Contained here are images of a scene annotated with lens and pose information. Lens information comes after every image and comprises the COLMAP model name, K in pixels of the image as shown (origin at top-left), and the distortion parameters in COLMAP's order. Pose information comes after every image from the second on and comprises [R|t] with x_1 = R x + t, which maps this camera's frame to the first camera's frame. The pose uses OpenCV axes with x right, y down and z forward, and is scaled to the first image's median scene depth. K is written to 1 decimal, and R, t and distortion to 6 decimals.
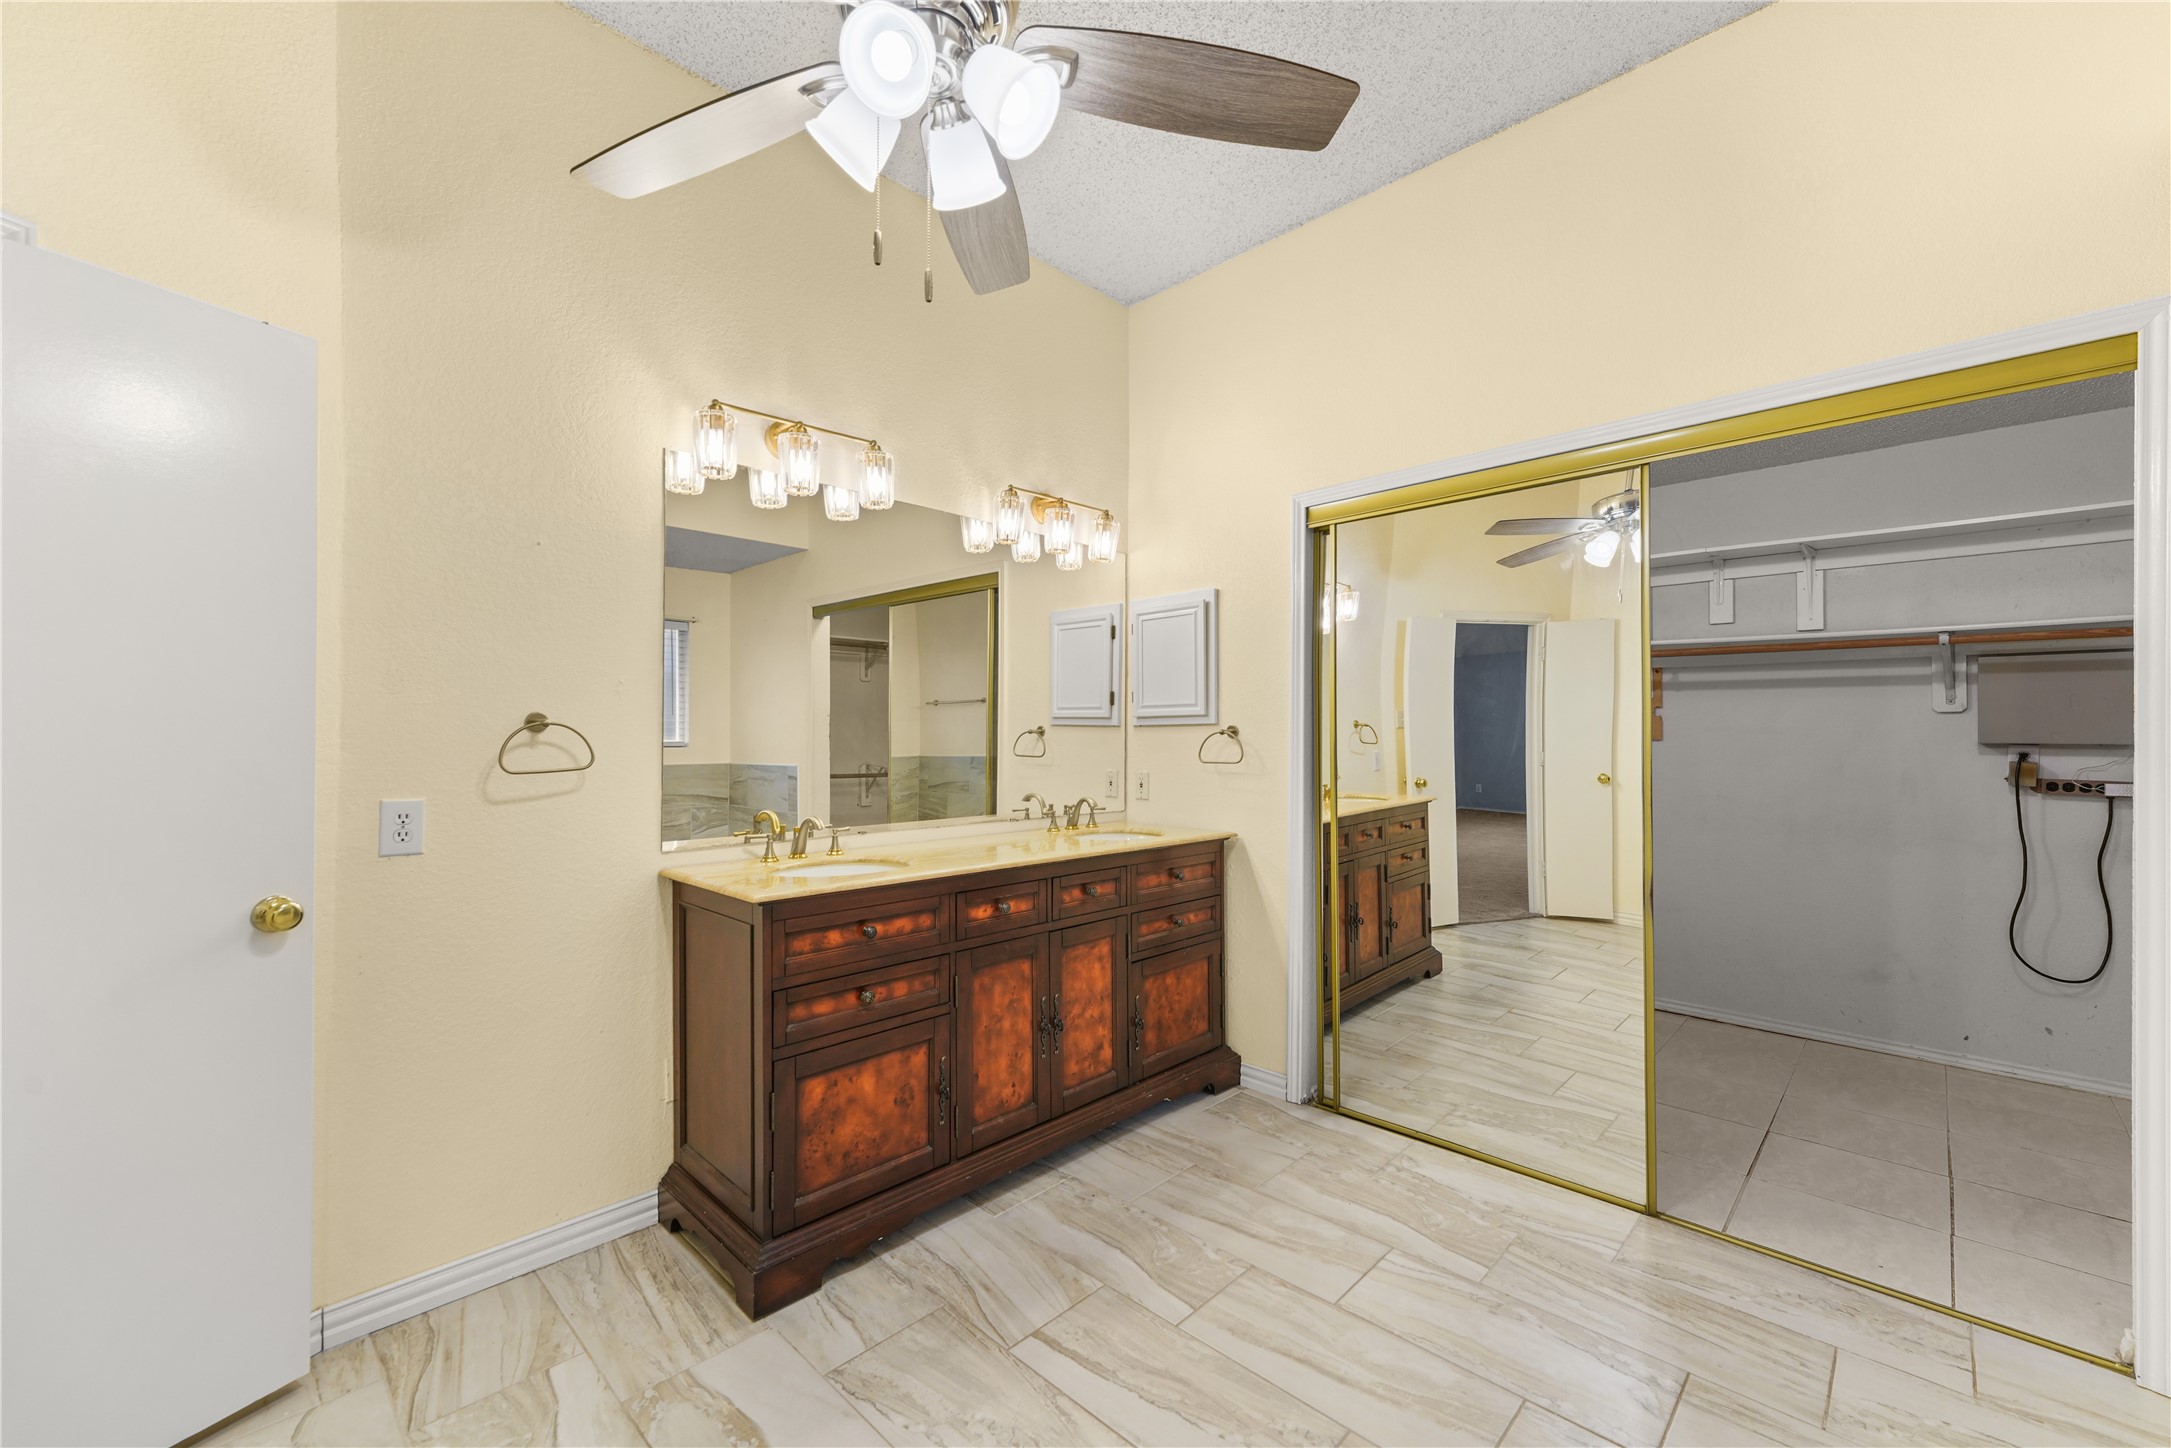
lens RADIAL K [[873.0, 0, 1074.3], [0, 873.0, 730.4], [0, 0, 1]] dist [0.011423, -0.002649]
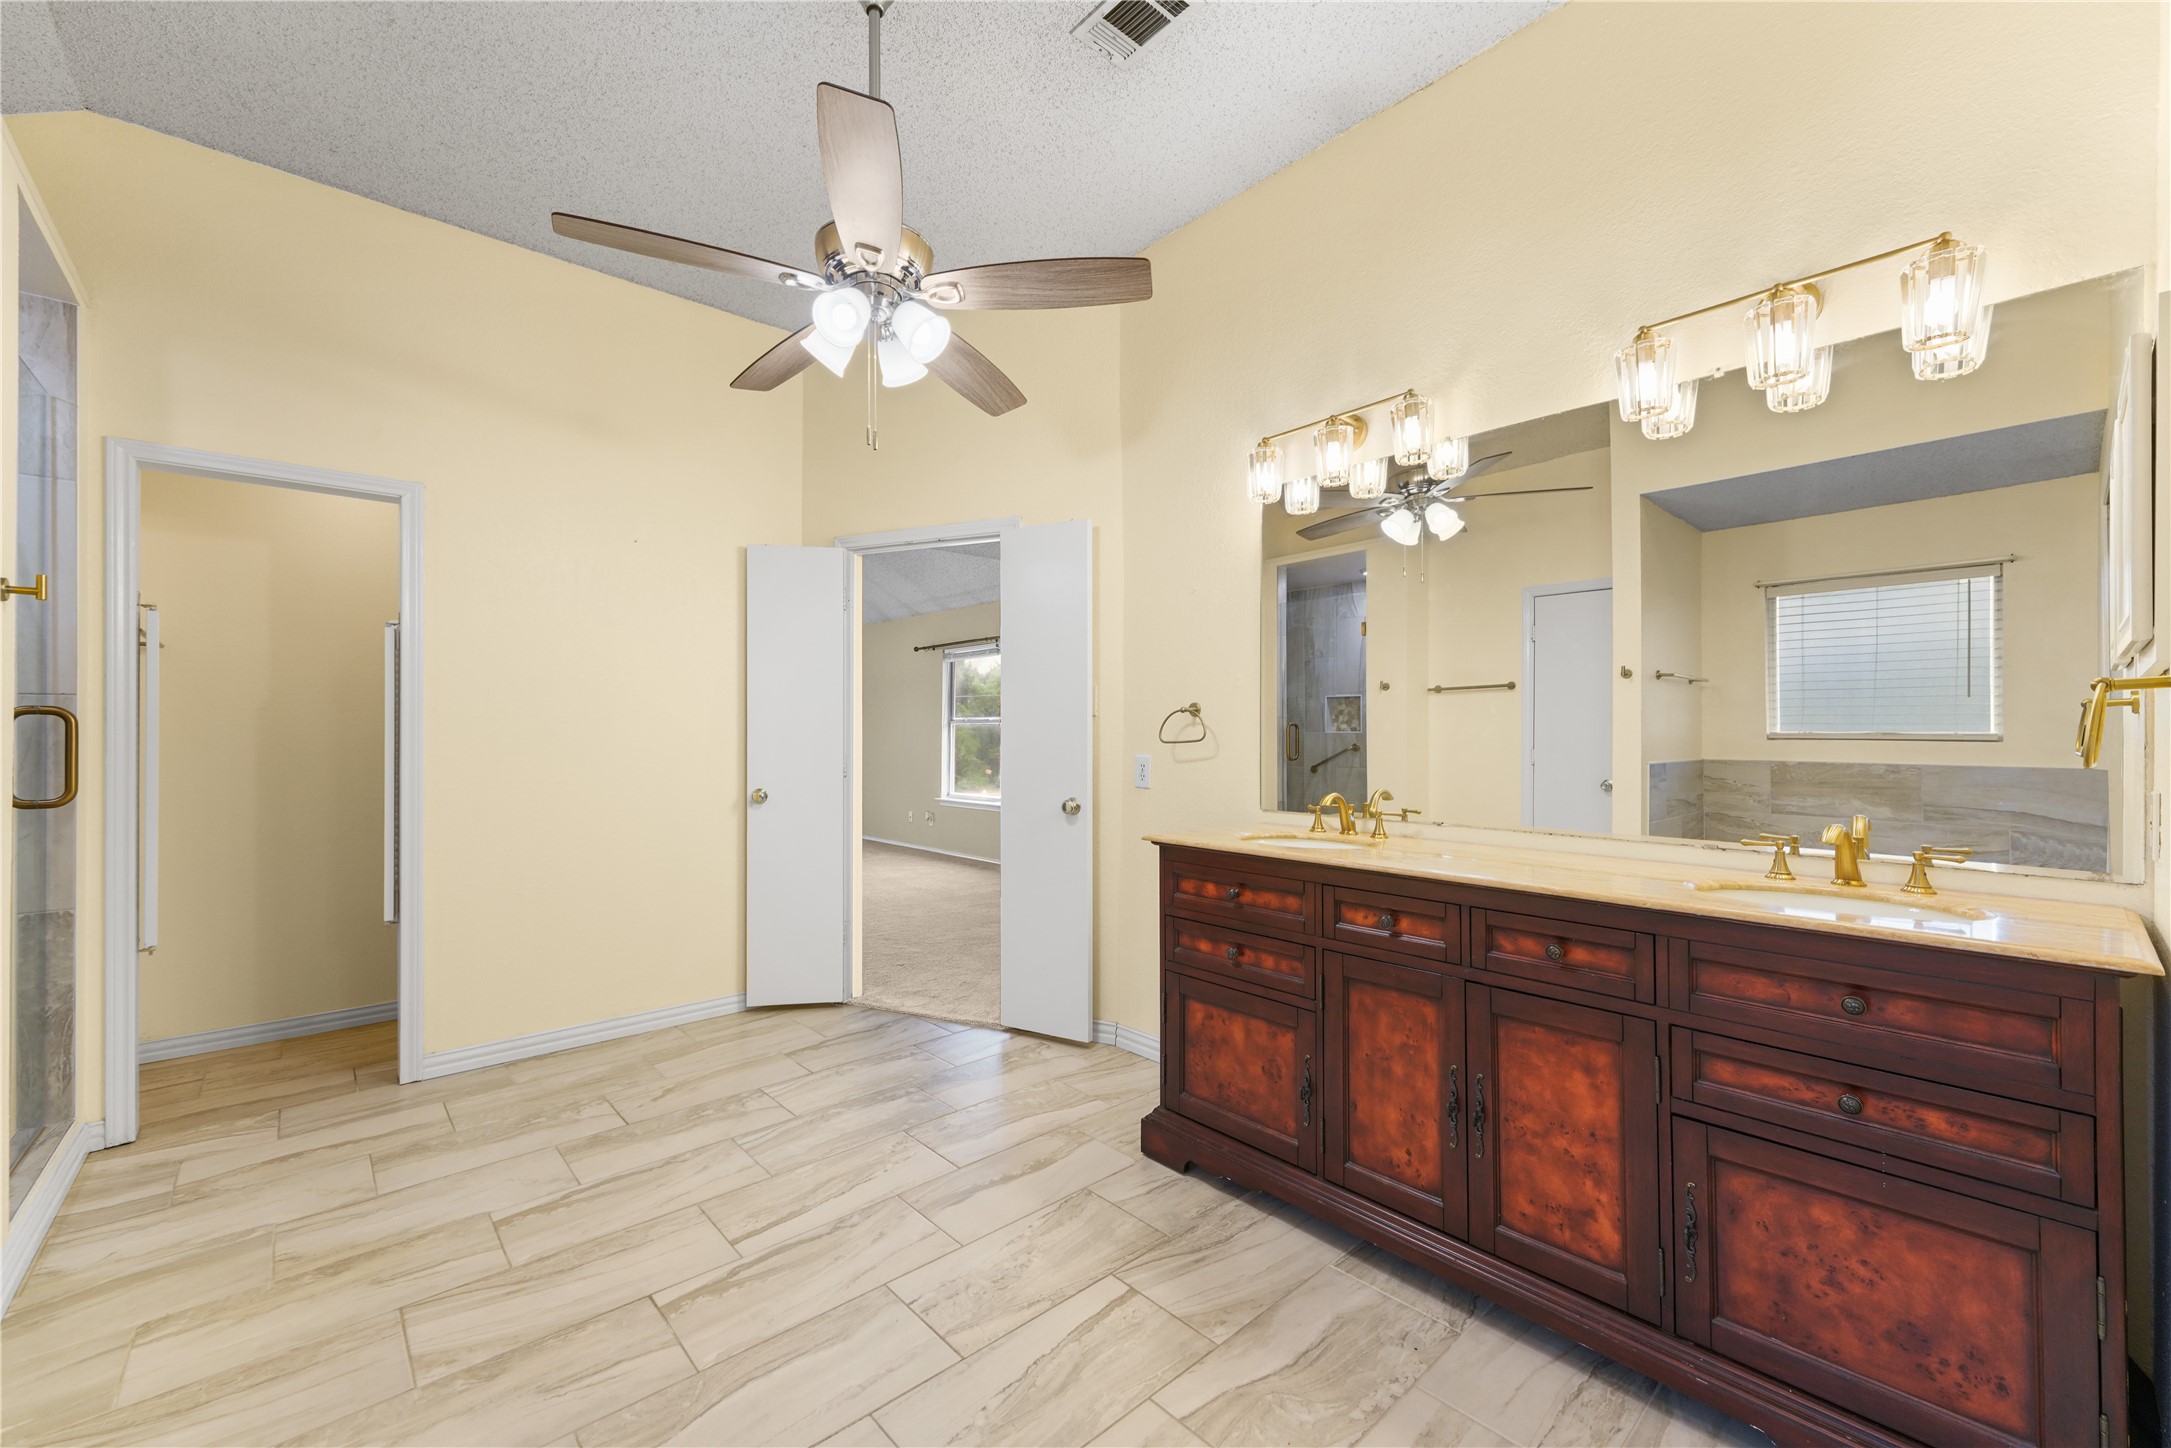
lens RADIAL K [[873.0, 0, 1068.0], [0, 873.0, 725.4], [0, 0, 1]] dist [0.011423, -0.002649]
pose [[-0.070825, -0.009770, -0.997441, 0.785927], [0.002390, 0.999948, -0.009964, 0.028871], [0.997486, -0.003089, -0.070797, 0.792195]]
